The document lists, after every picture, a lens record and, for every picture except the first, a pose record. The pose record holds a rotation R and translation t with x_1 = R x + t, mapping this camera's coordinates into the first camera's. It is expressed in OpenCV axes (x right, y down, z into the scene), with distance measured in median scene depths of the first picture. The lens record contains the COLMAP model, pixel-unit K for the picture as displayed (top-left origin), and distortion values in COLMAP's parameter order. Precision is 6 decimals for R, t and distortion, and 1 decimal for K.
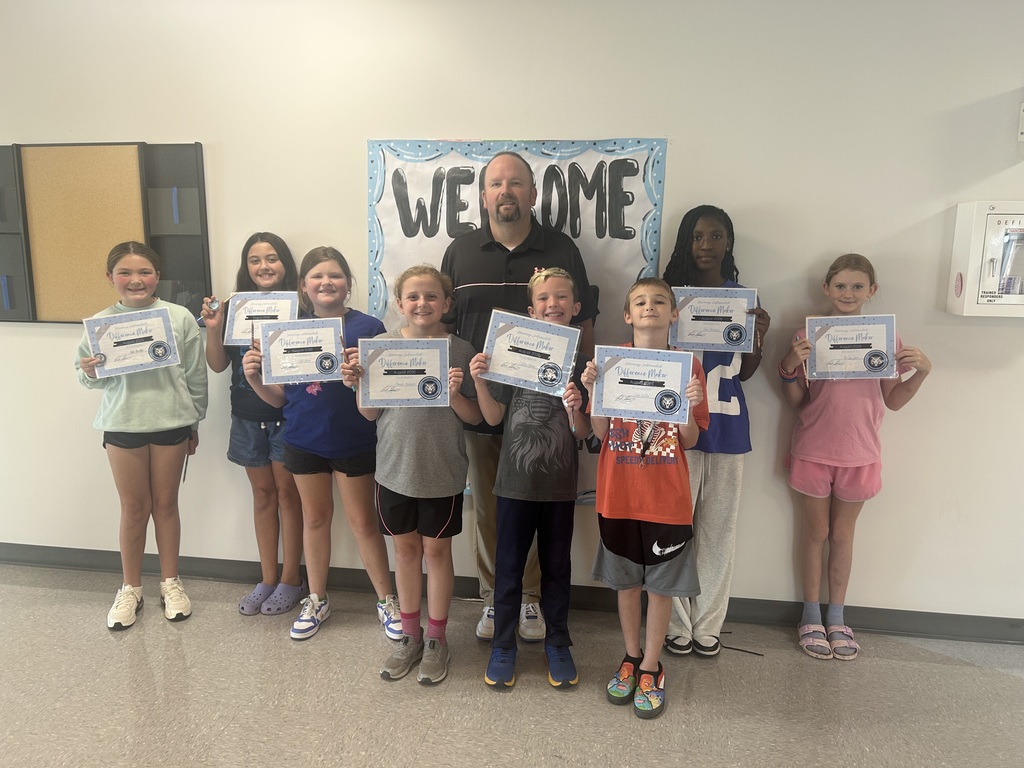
lens RADIAL K [[768.6, 0, 513.9], [0, 768.6, 382.5], [0, 0, 1]] dist [0.005369, -0.004477]
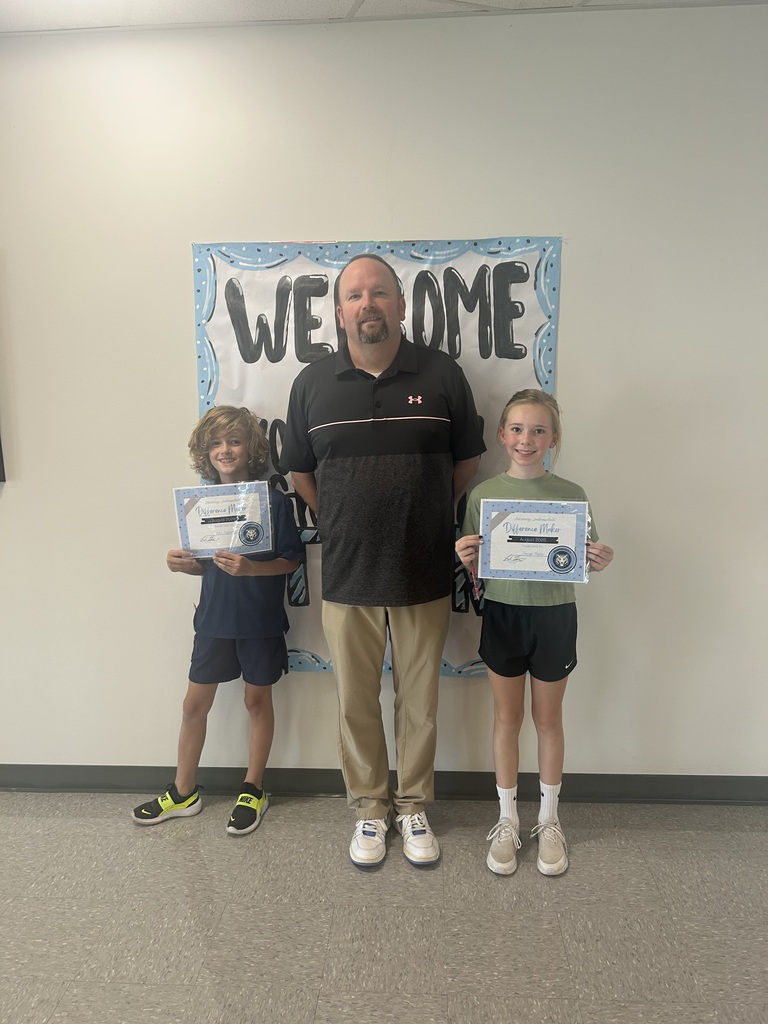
lens RADIAL K [[768.6, 0, 381.9], [0, 768.6, 514.1], [0, 0, 1]] dist [0.005369, -0.004477]
pose [[0.995324, -0.040996, 0.087459, -0.077296], [0.040314, 0.999141, 0.009557, -0.032637], [-0.087775, -0.005986, 0.996122, 0.183332]]
